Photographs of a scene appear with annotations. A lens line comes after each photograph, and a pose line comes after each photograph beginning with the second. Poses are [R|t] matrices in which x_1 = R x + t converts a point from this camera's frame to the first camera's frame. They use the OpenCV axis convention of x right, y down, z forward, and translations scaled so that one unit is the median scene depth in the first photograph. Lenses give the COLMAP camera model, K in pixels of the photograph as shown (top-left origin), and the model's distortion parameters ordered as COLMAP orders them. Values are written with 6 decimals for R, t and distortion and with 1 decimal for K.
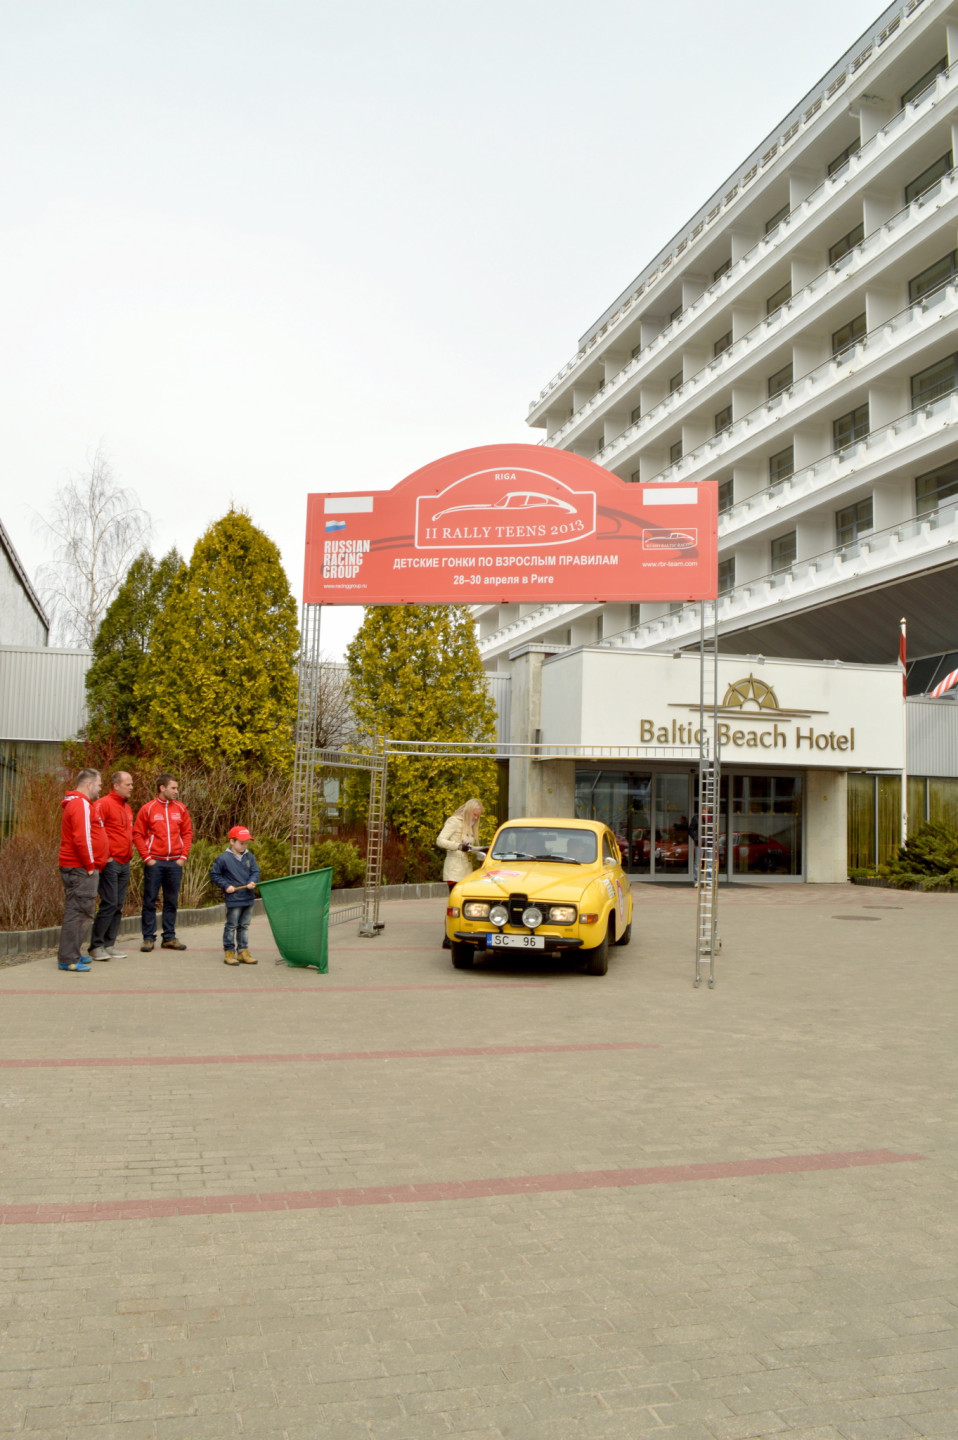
lens RADIAL K [[1129.2, 0, 479.0], [0, 1129.2, 720.0], [0, 0, 1]] dist [-0.082154, -0.002192]
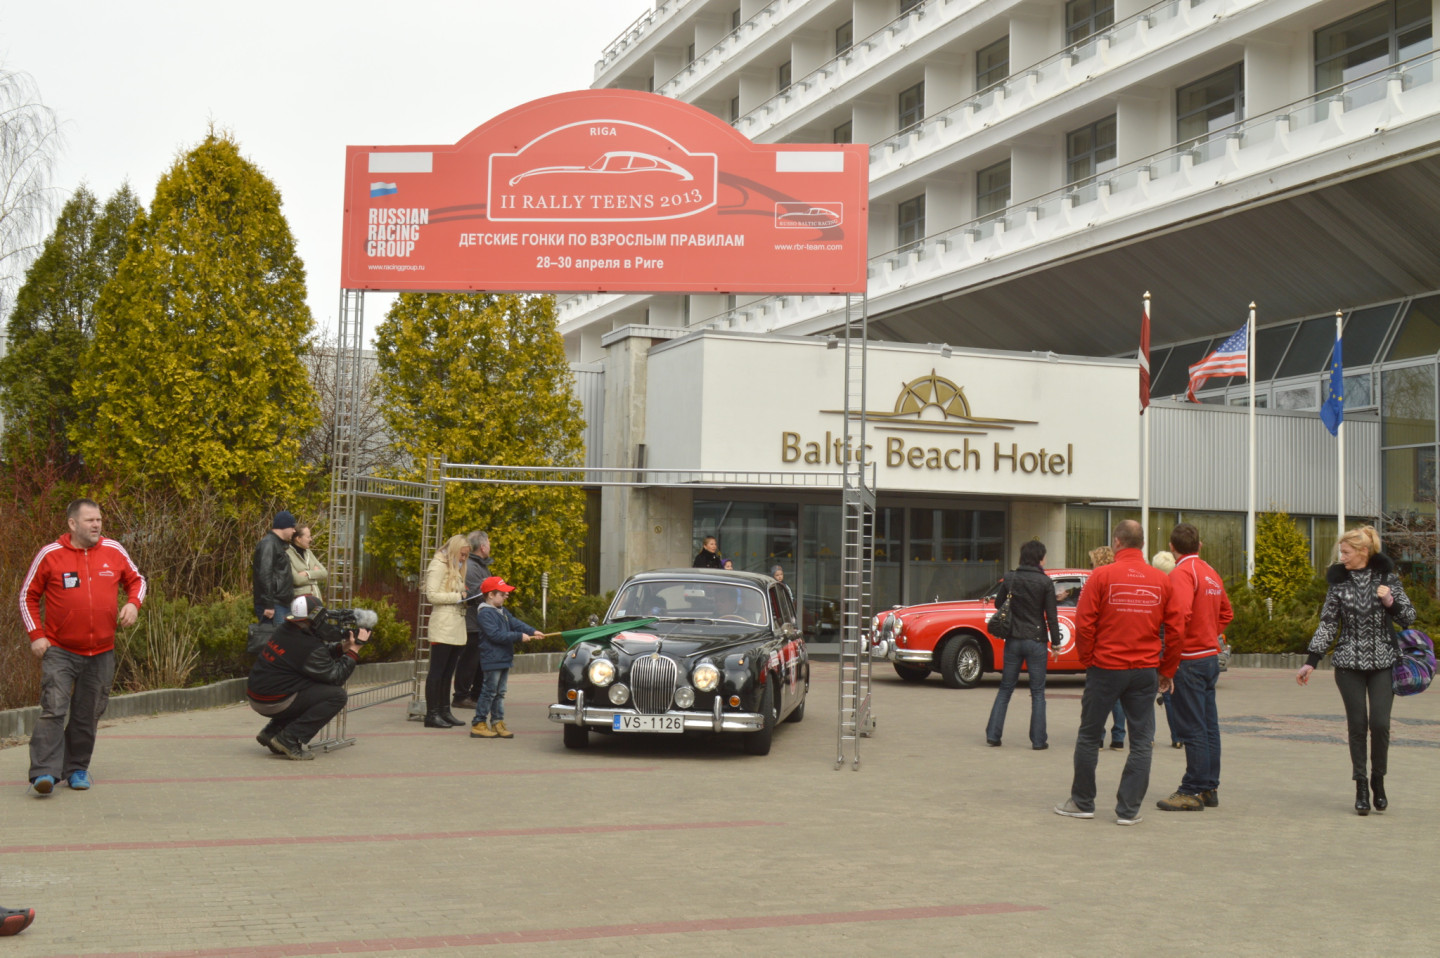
lens RADIAL K [[1722.0, 0, 720.0], [0, 1722.0, 479.0], [0, 0, 1]] dist [-0.043056, -0.013496]
pose [[0.995140, 0.000761, 0.098468, -0.007226], [-0.004005, 0.999455, 0.032757, -0.006830], [-0.098389, -0.032993, 0.994601, -0.115073]]
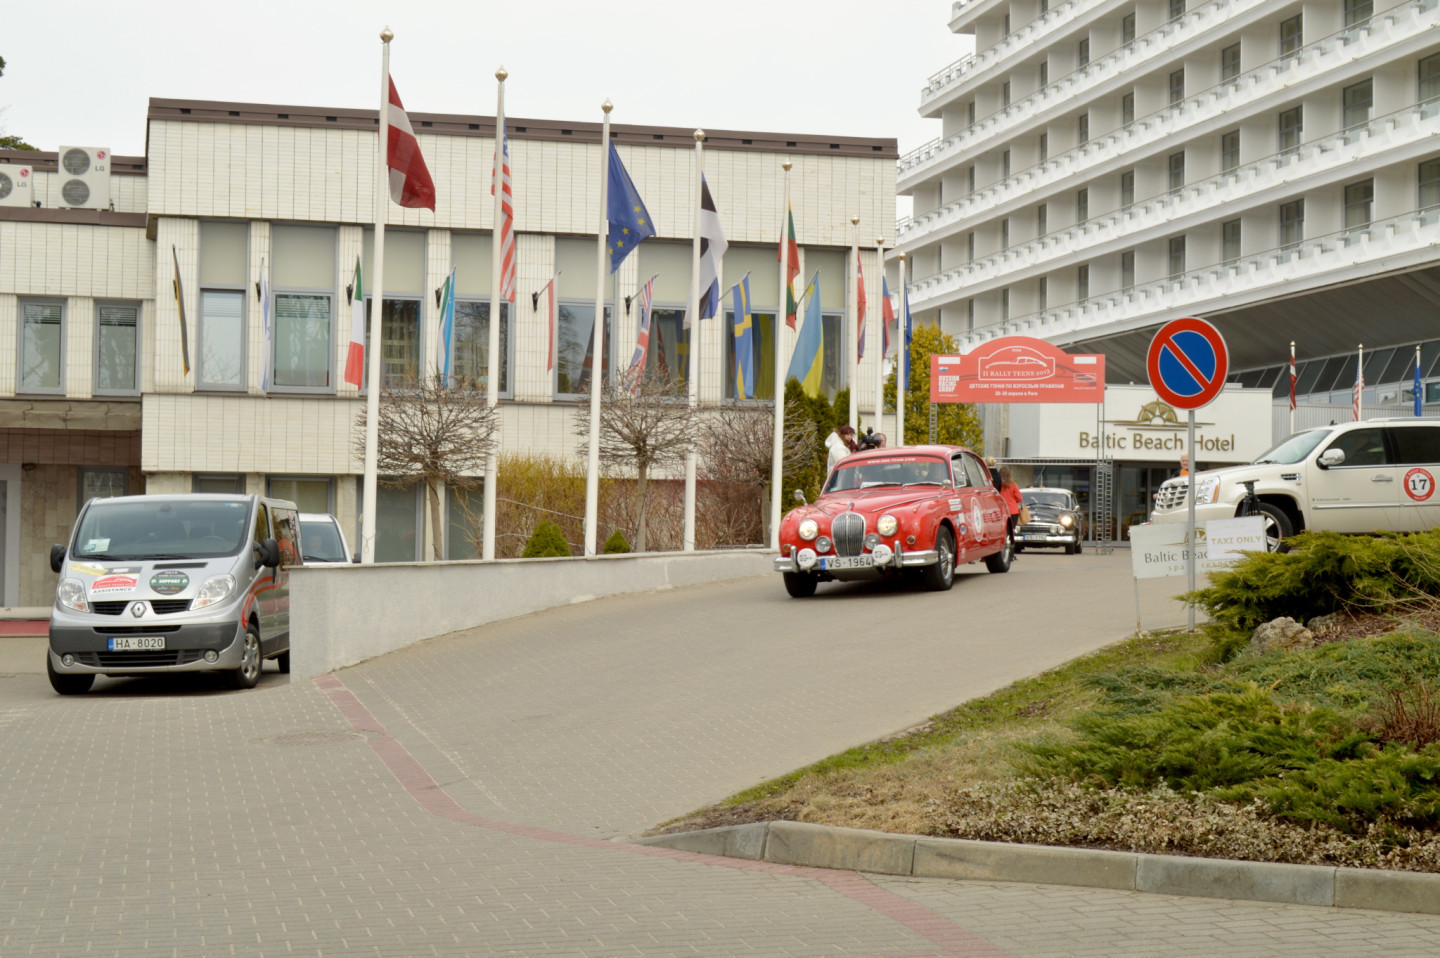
lens RADIAL K [[2199.6, 0, 720.0], [0, 2199.6, 479.0], [0, 0, 1]] dist [-0.005771, 0.018263]
pose [[0.999362, -0.012237, -0.033556, -0.247147], [0.014168, 0.998219, 0.057945, -0.120475], [0.032788, -0.058383, 0.997756, -2.020529]]
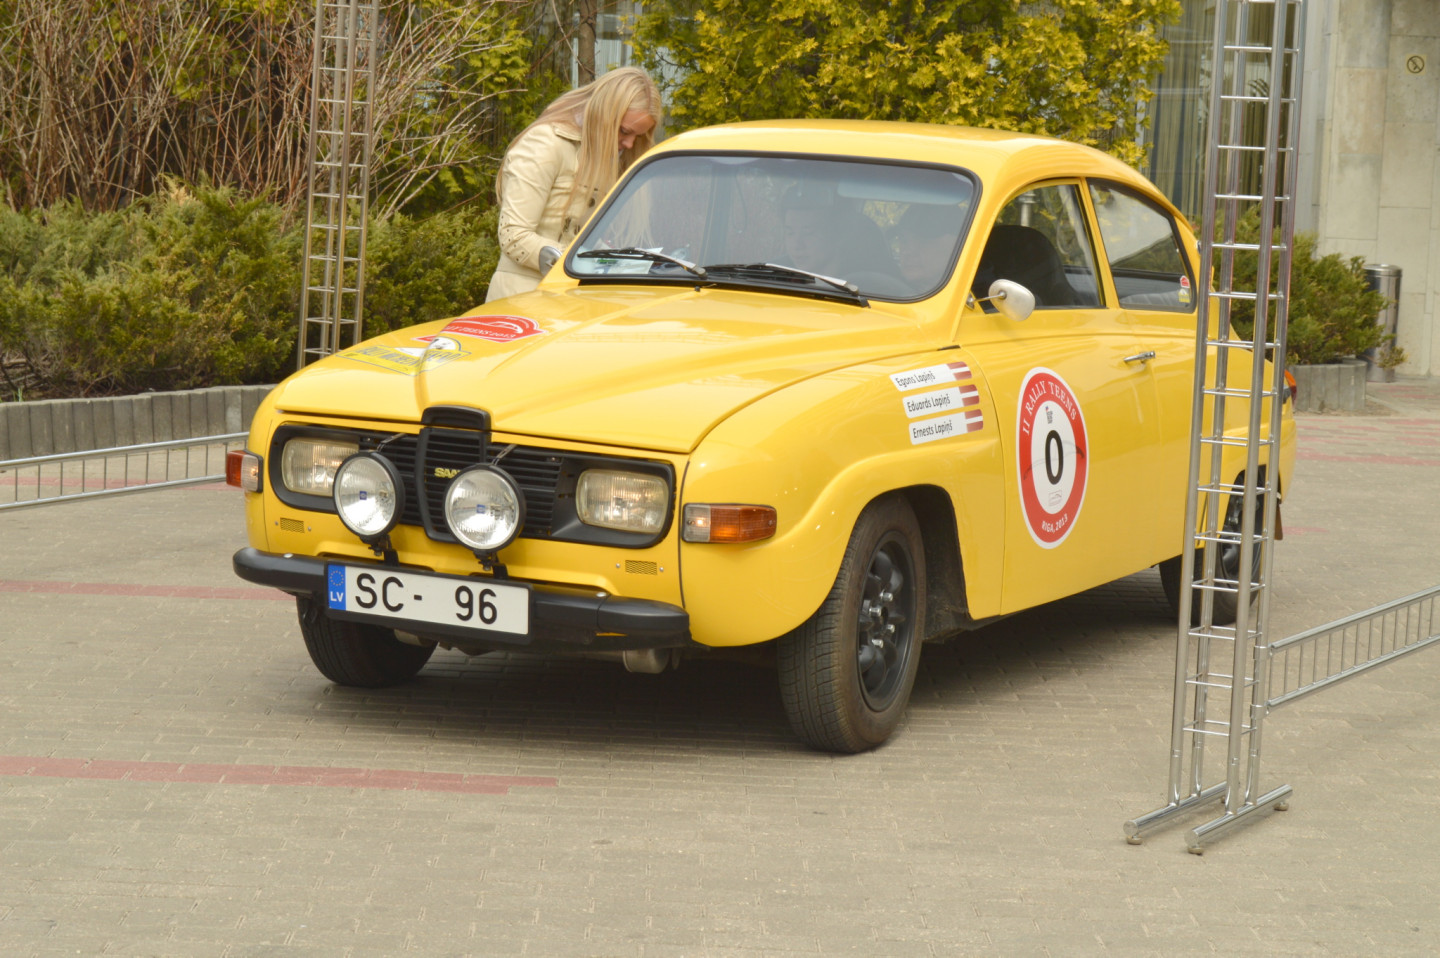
lens RADIAL K [[3320.5, 0, 720.0], [0, 3320.5, 479.0], [0, 0, 1]] dist [-0.020993, -0.041065]
pose [[0.961814, 0.046156, -0.269784, 0.145761], [0.002090, 0.984411, 0.175870, 0.021444], [0.273696, -0.169718, 0.946724, 0.167712]]
